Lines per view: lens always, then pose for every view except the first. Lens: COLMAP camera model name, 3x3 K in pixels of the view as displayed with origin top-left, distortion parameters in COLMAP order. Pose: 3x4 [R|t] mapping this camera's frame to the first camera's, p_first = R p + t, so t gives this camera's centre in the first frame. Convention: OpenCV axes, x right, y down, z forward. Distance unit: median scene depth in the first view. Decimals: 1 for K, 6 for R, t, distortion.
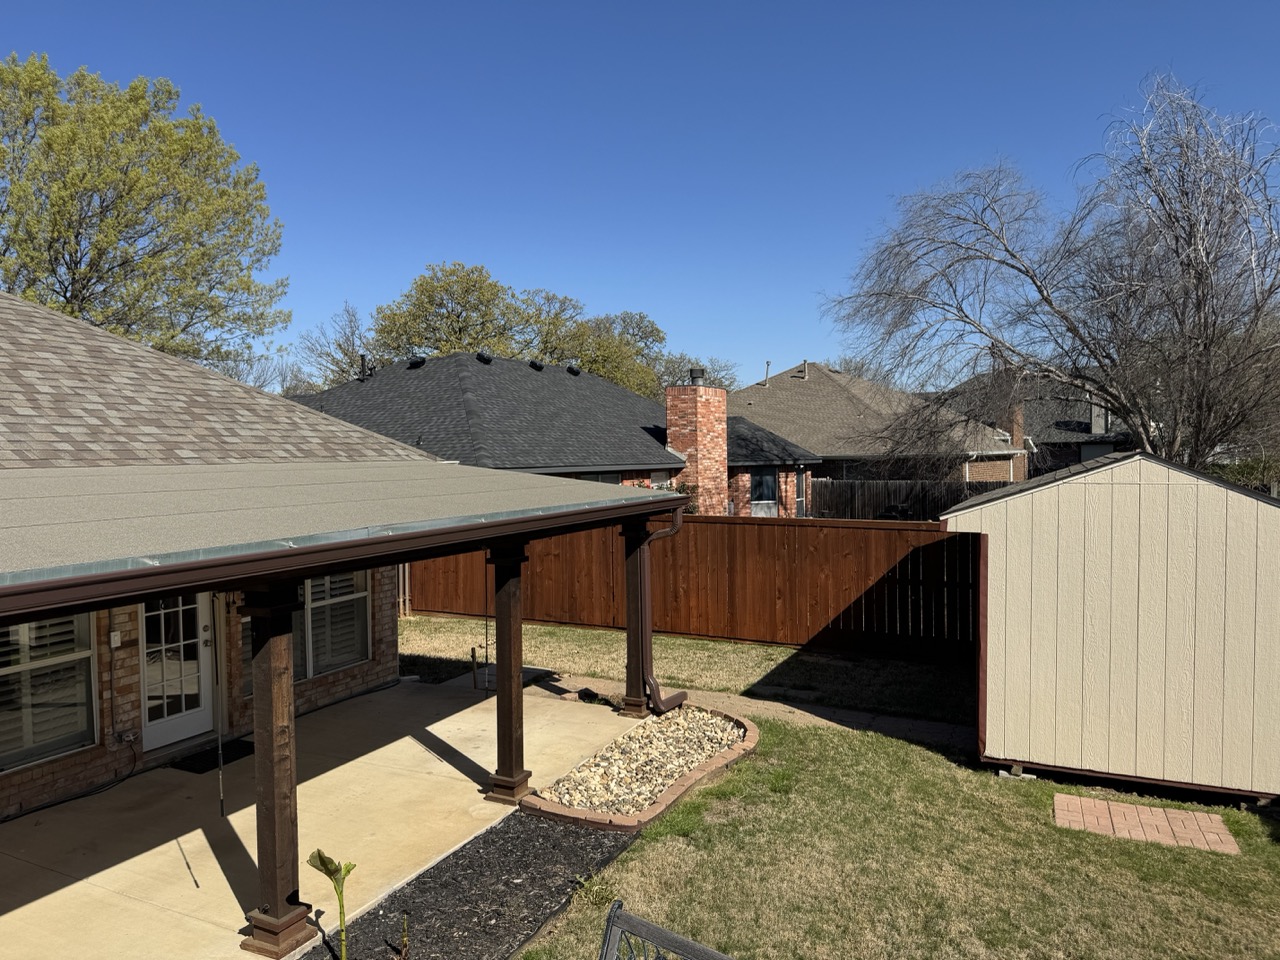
lens RADIAL K [[884.2, 0, 645.9], [0, 884.2, 477.4], [0, 0, 1]] dist [0.052861, -0.059822]
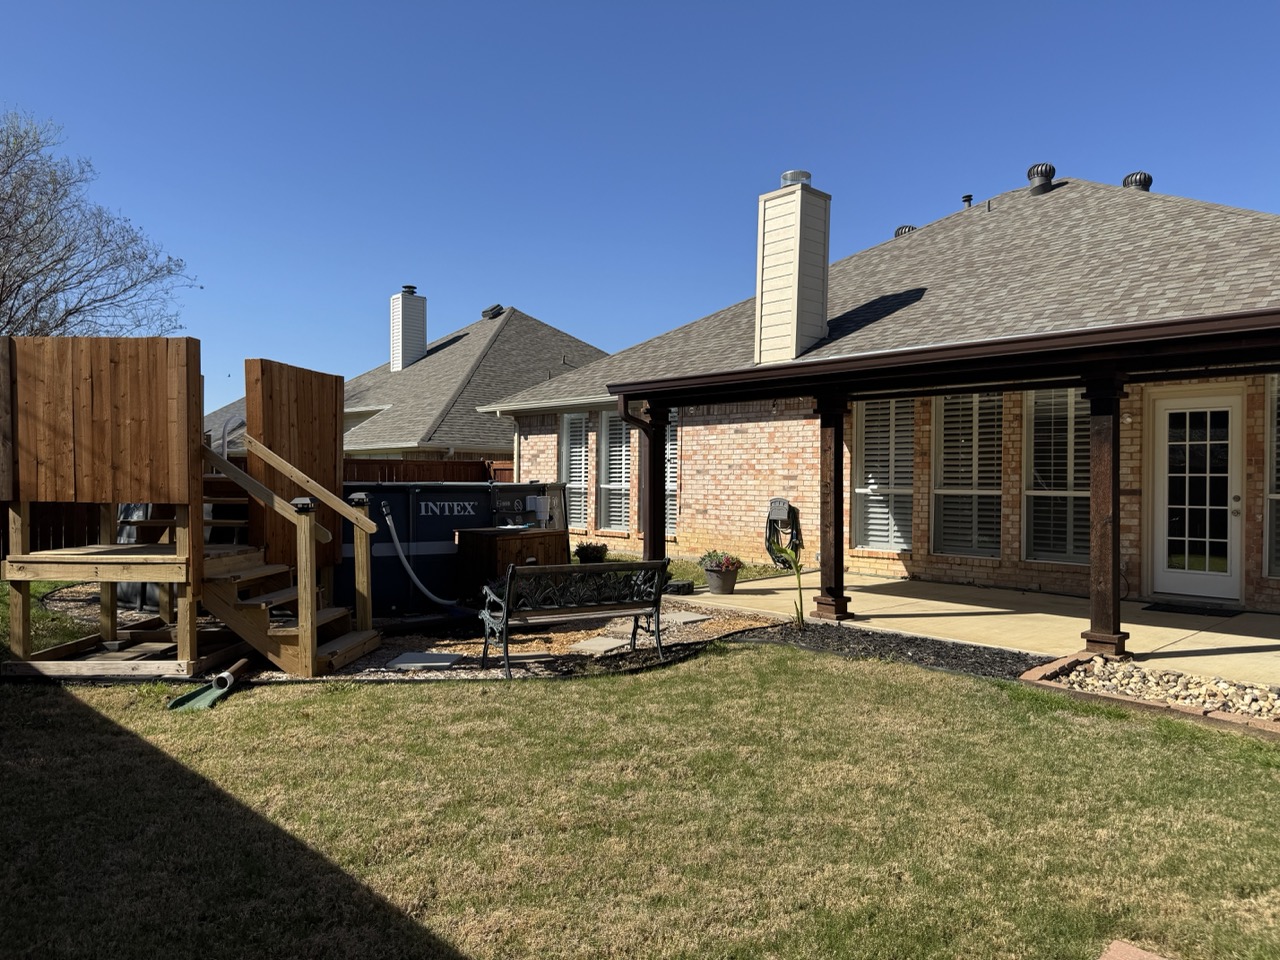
lens RADIAL K [[884.2, 0, 641.3], [0, 884.2, 481.7], [0, 0, 1]] dist [0.052861, -0.059822]
pose [[-0.372385, 0.012325, -0.927997, 0.451213], [-0.028513, 0.999288, 0.024714, 0.090932], [0.927640, 0.035663, -0.371768, 0.471565]]
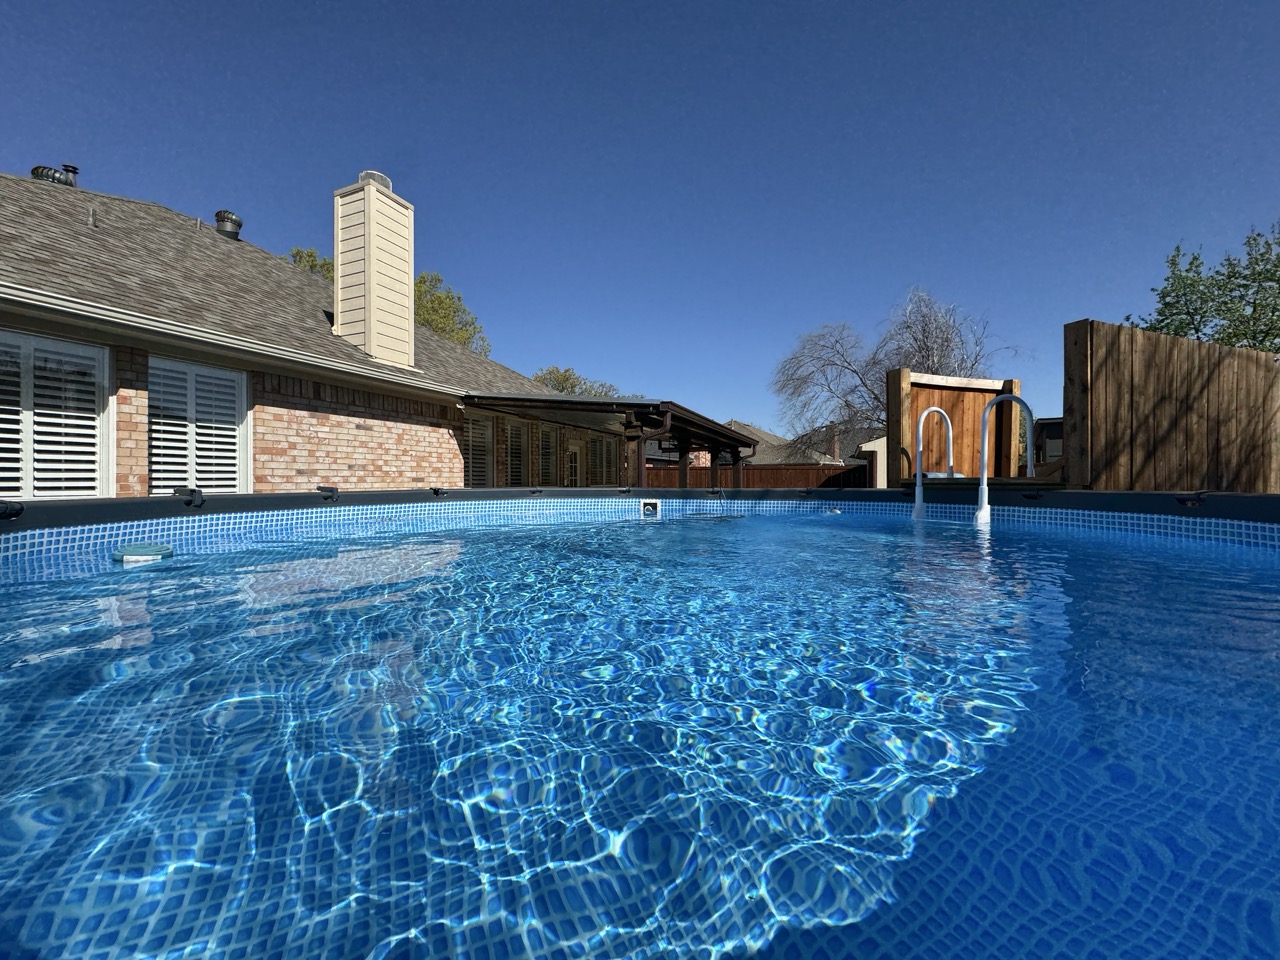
lens RADIAL K [[511.2, 0, 644.6], [0, 511.2, 478.6], [0, 0, 1]] dist [-0.000429, -0.000019]
pose [[0.997764, 0.009371, 0.066180, -0.261109], [-0.007146, 0.999404, -0.033776, 0.121642], [-0.066457, 0.033228, 0.997236, -0.317413]]
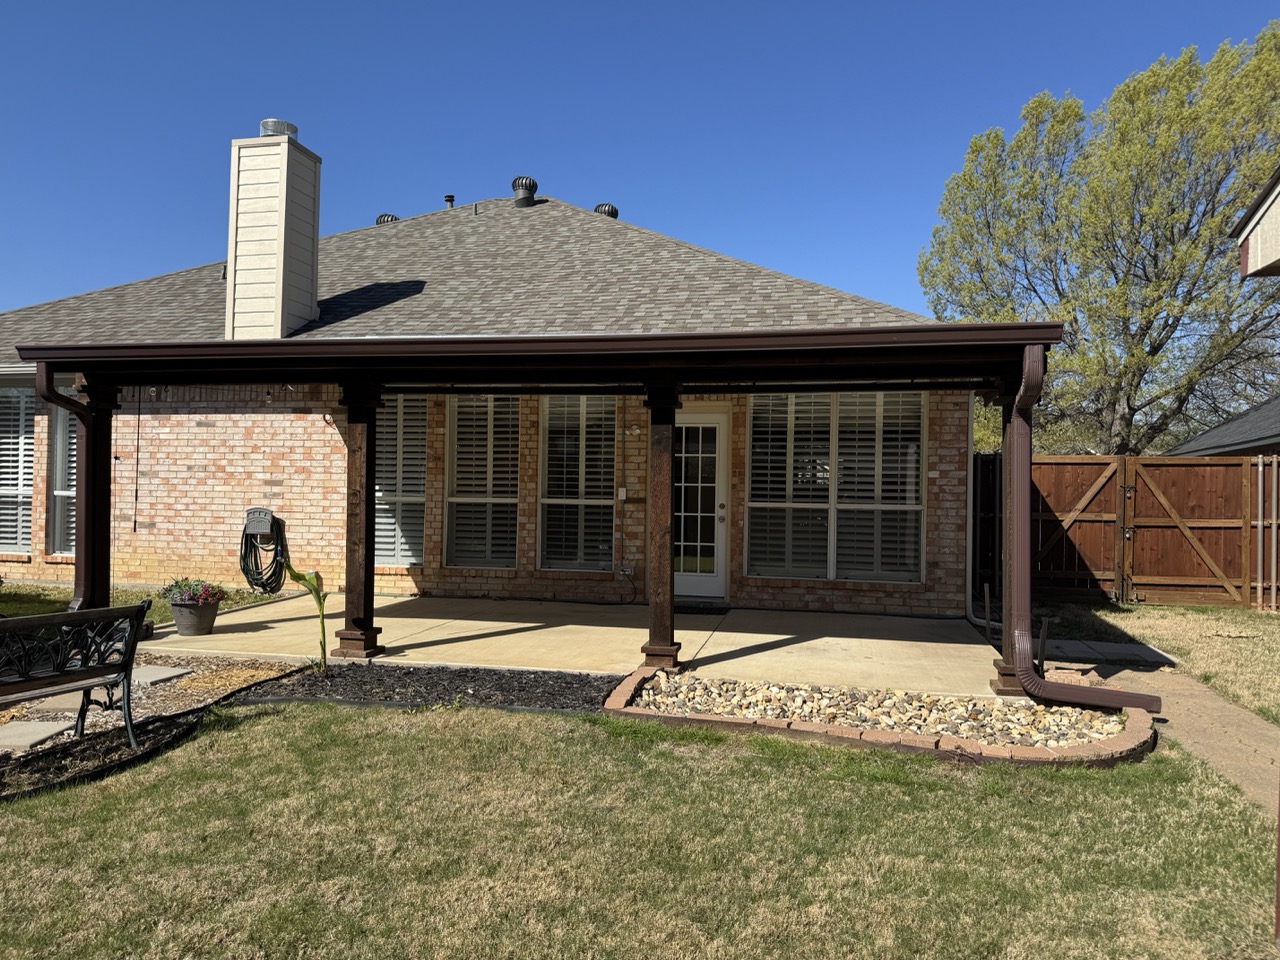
lens RADIAL K [[884.2, 0, 647.4], [0, 884.2, 482.0], [0, 0, 1]] dist [0.052861, -0.059822]
pose [[0.233997, 0.009474, -0.972191, 0.367834], [-0.044633, 0.999003, -0.001008, 0.090740], [0.971212, 0.043628, 0.234187, 0.405991]]
